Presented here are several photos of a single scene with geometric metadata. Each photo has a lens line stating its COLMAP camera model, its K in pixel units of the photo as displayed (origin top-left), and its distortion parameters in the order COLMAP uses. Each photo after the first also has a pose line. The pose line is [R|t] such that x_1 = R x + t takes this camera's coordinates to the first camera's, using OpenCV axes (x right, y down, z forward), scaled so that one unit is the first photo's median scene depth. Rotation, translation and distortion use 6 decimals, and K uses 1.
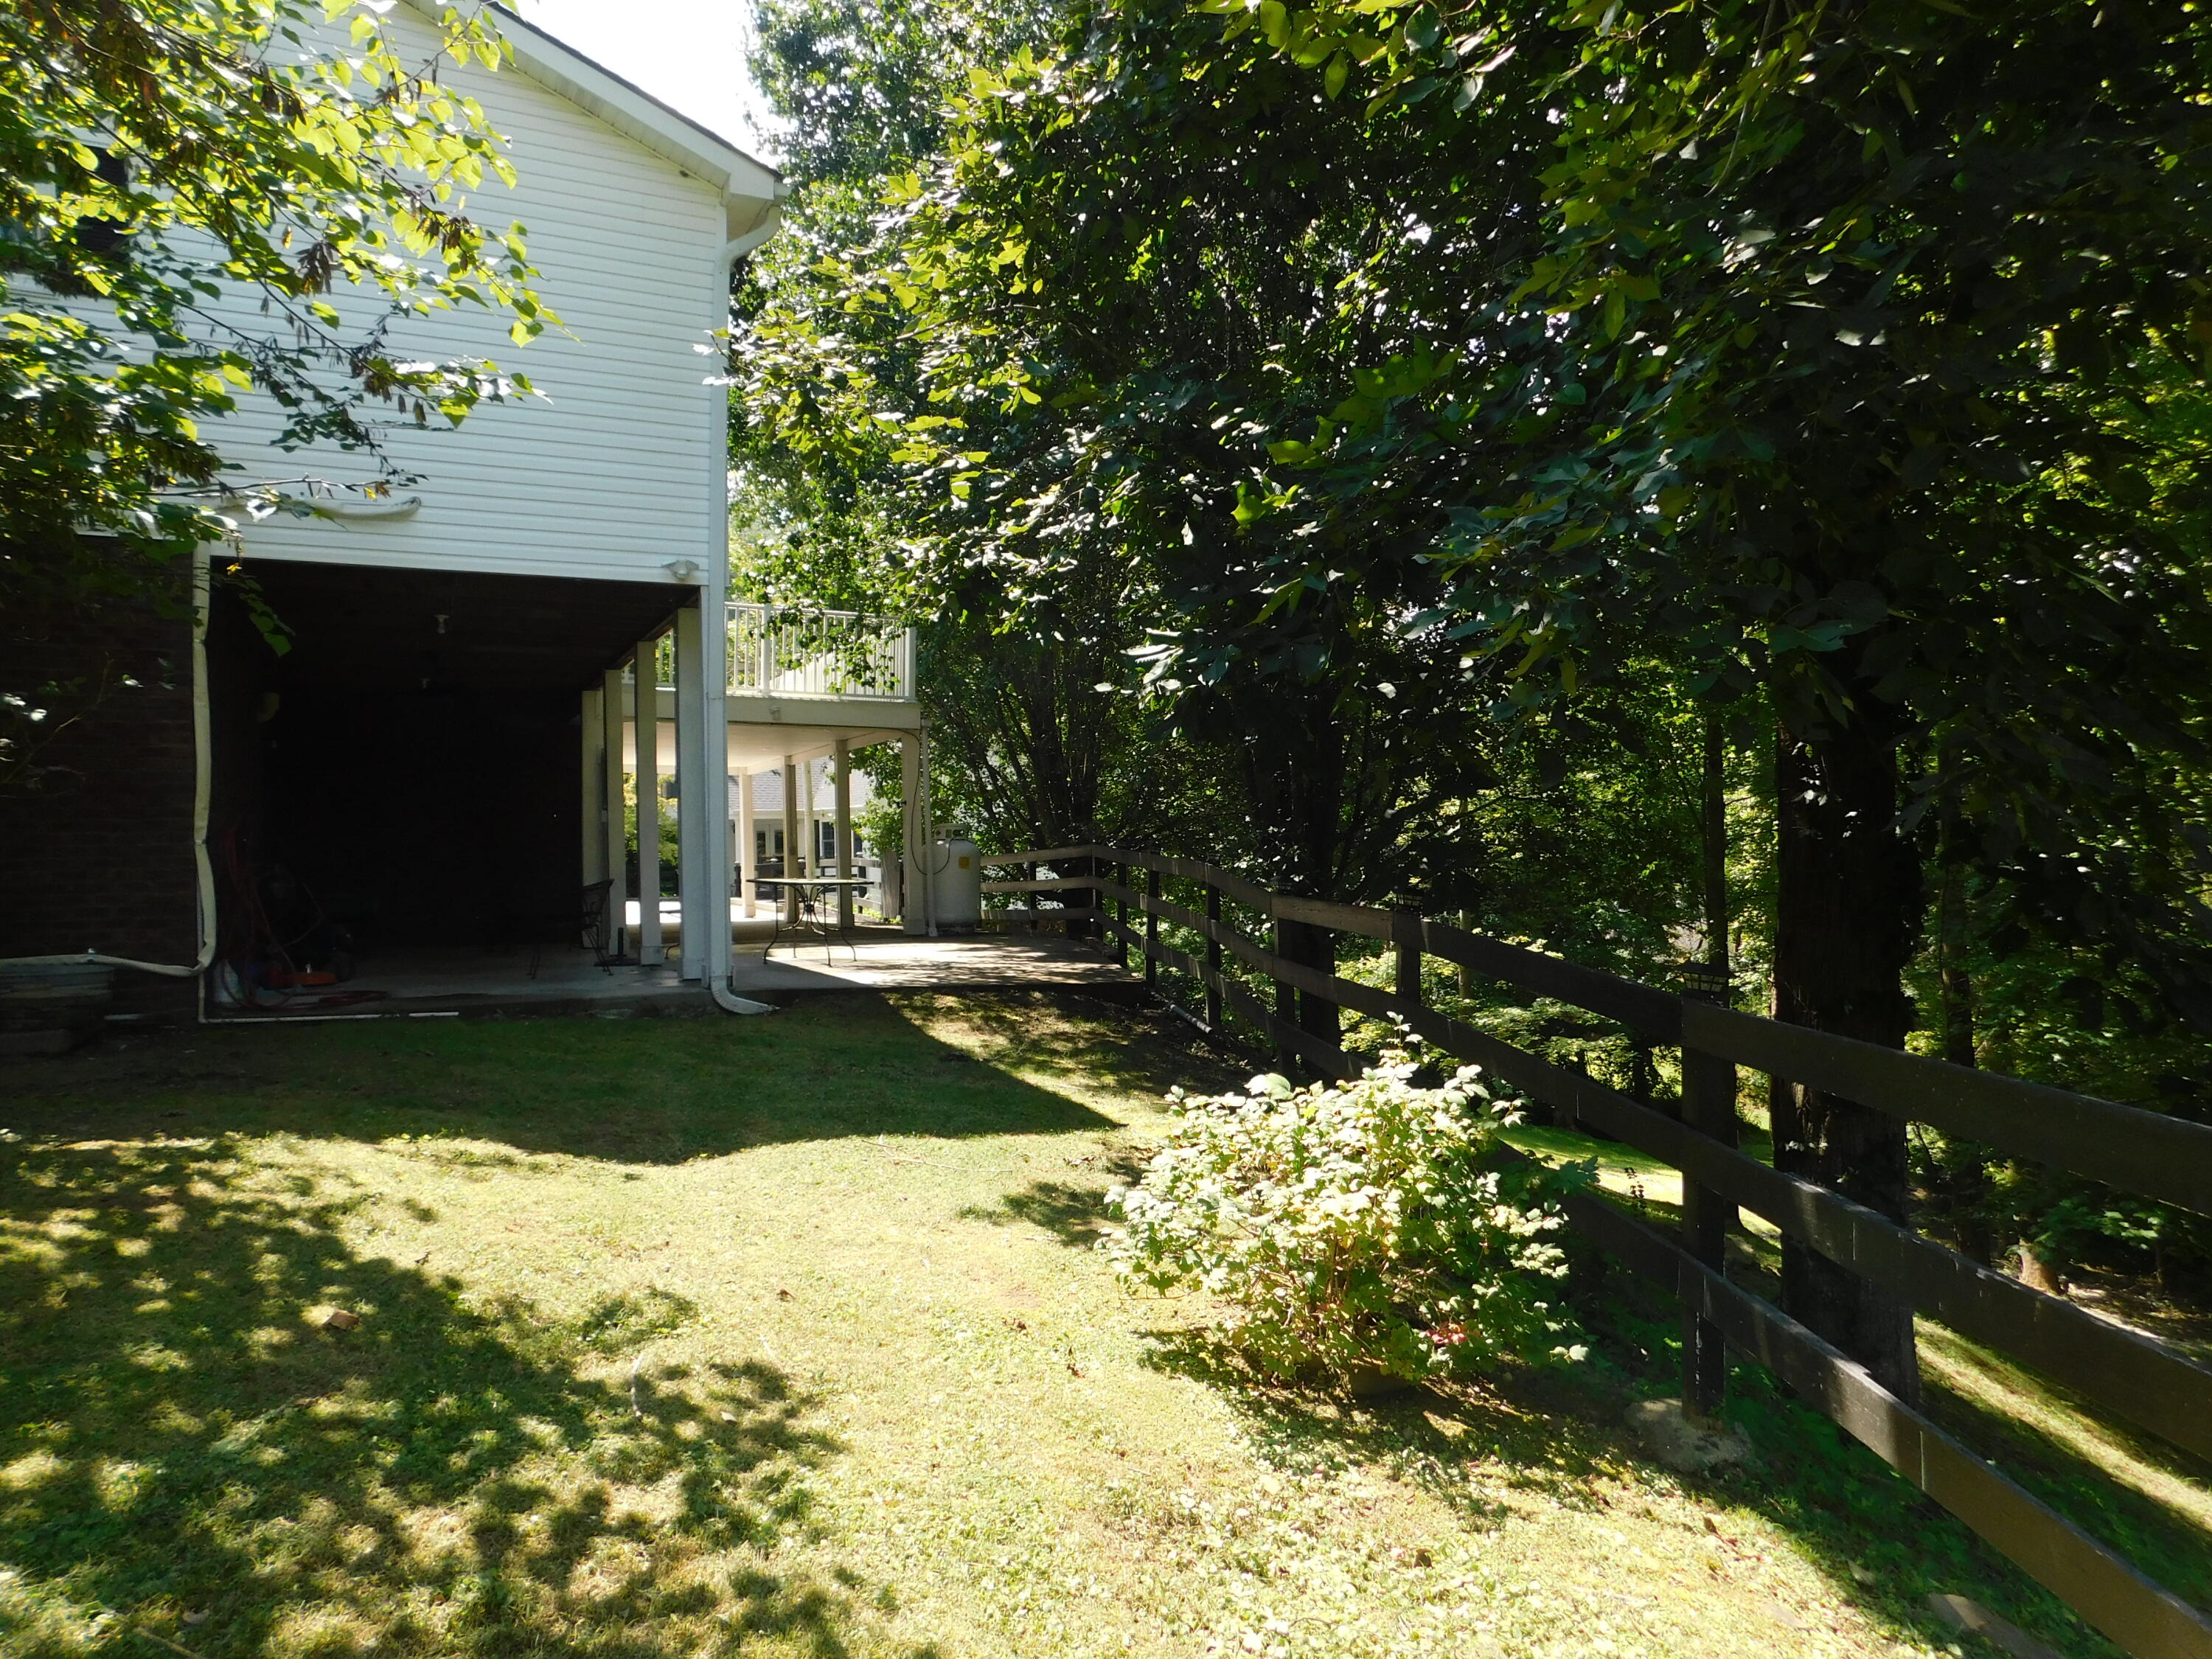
lens RADIAL K [[1439.0, 0, 1123.5], [0, 1439.0, 830.9], [0, 0, 1]] dist [-0.083733, 0.061511]
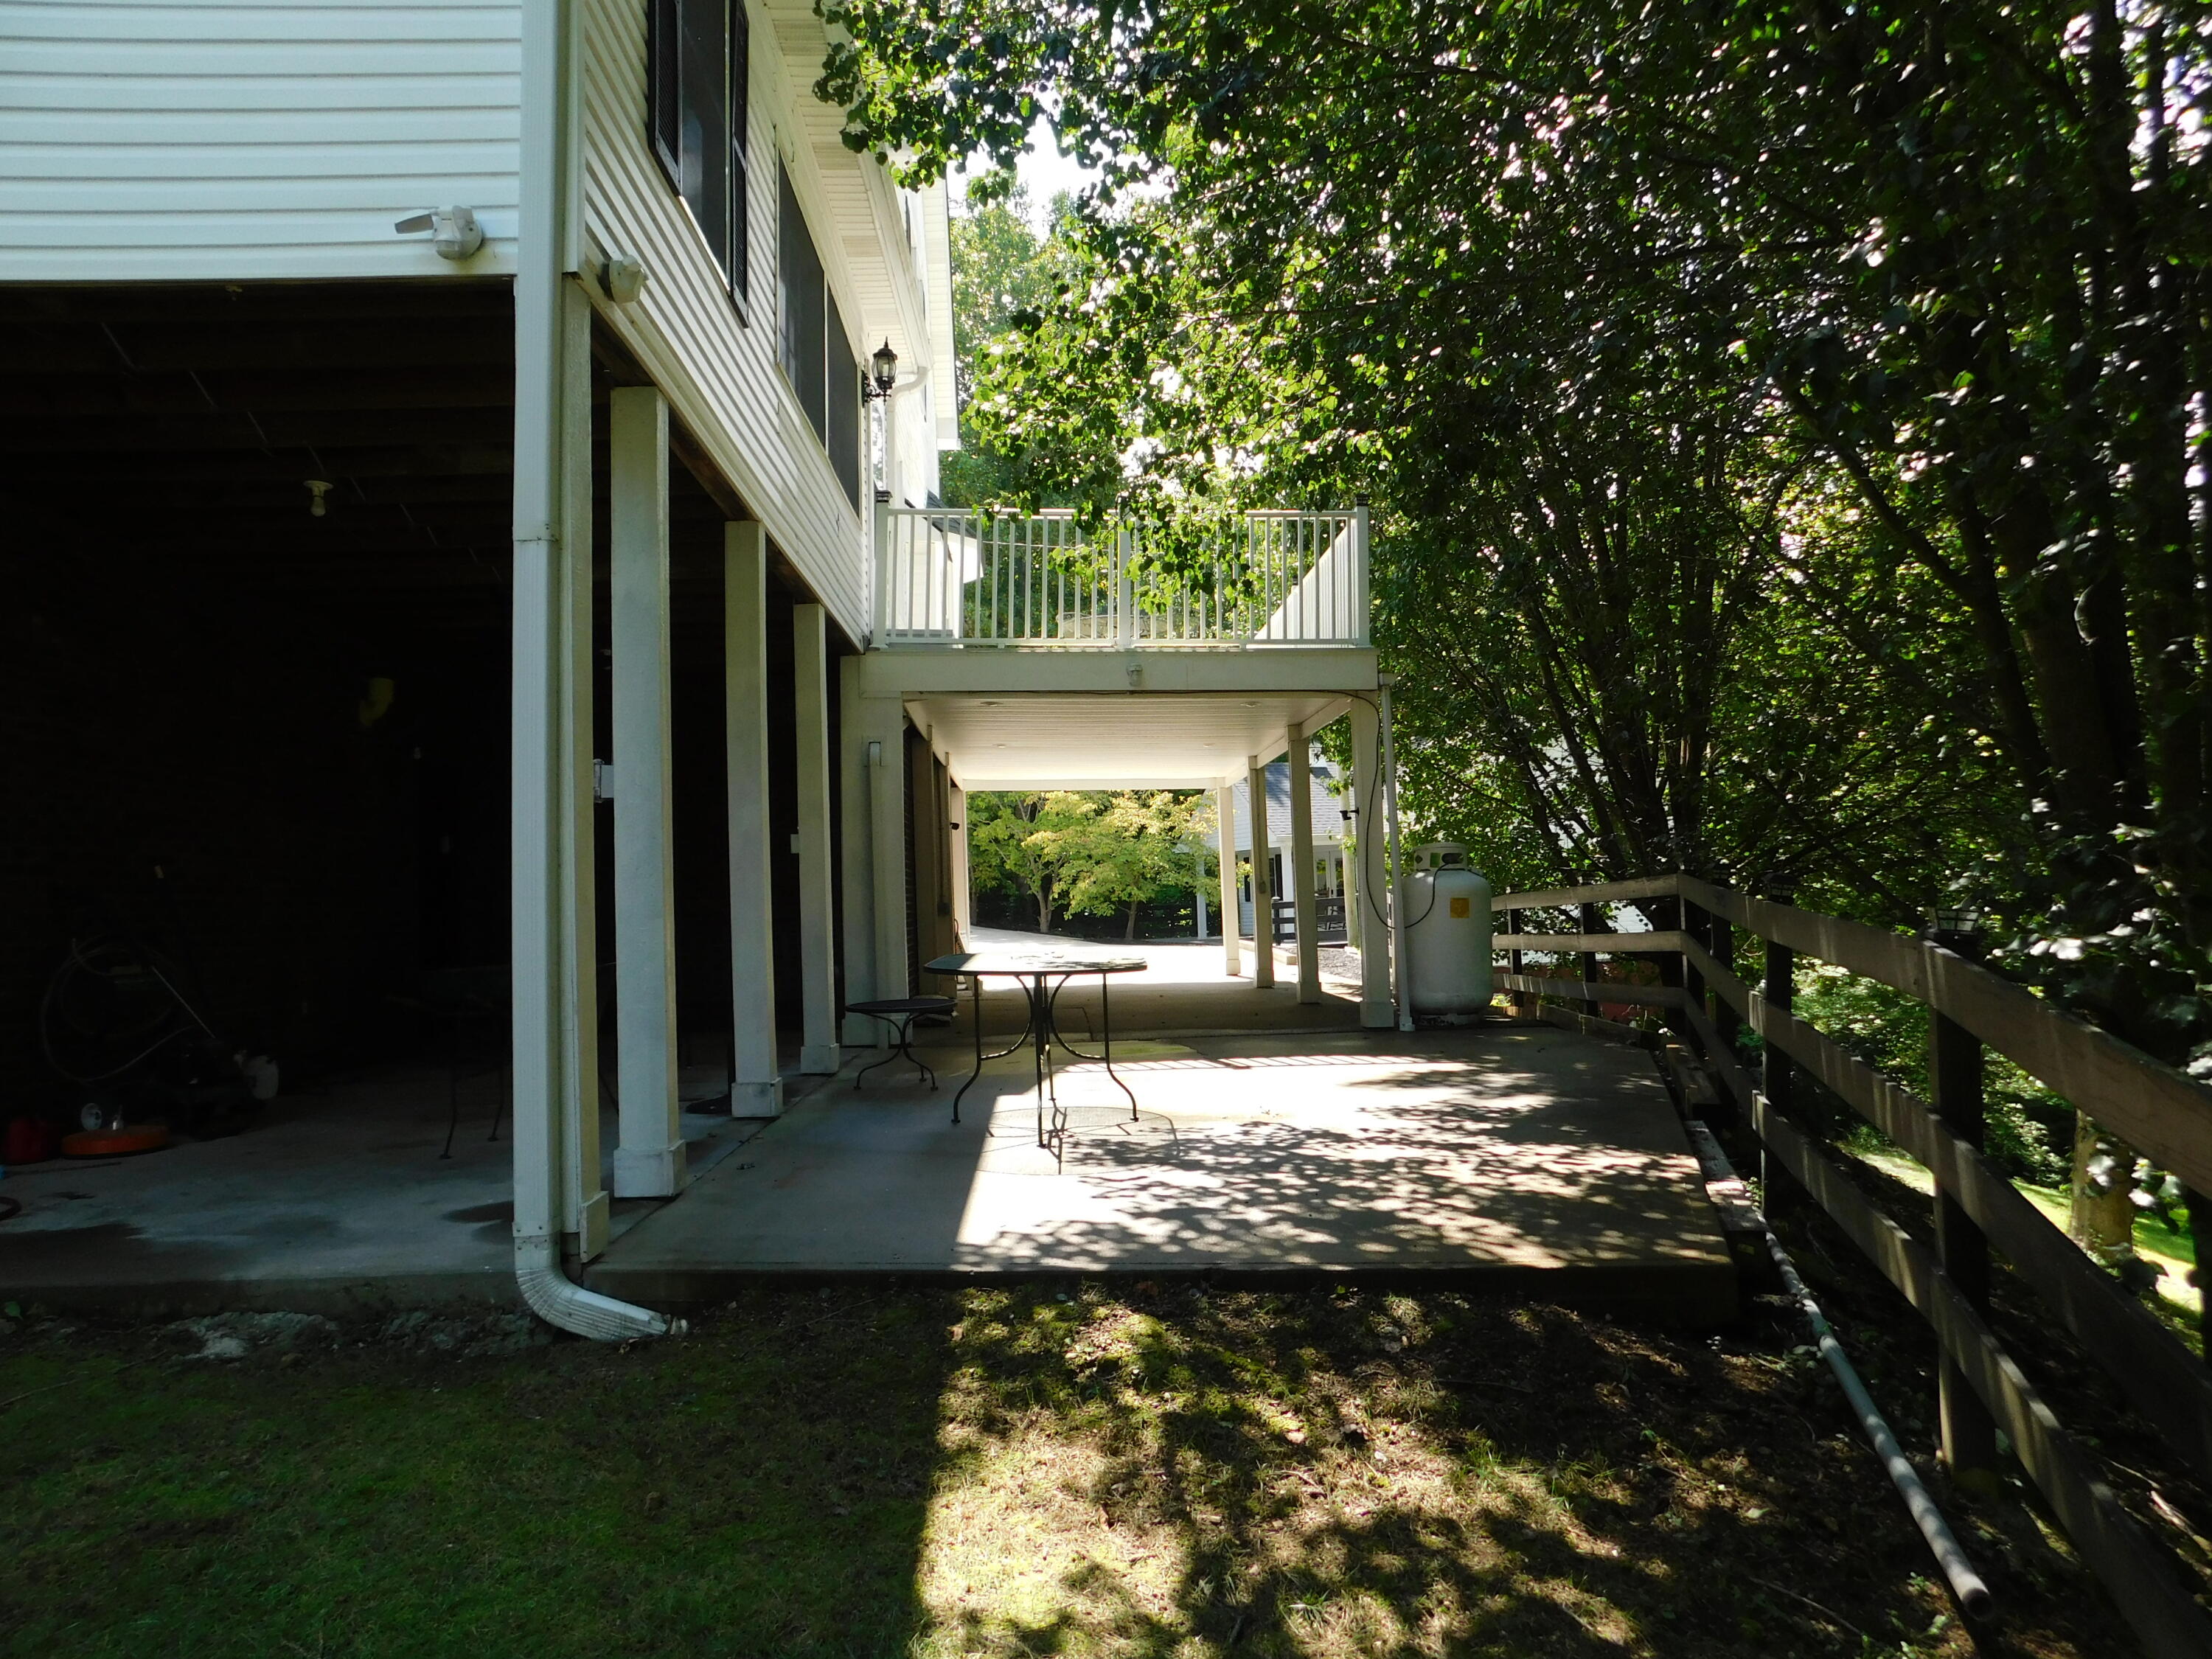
lens RADIAL K [[1439.0, 0, 1123.5], [0, 1439.0, 830.9], [0, 0, 1]] dist [-0.083733, 0.061511]
pose [[0.903150, -0.028973, -0.428347, 0.023481], [0.020266, 0.999485, -0.024875, 0.002278], [0.428847, 0.013784, 0.903272, 0.482017]]
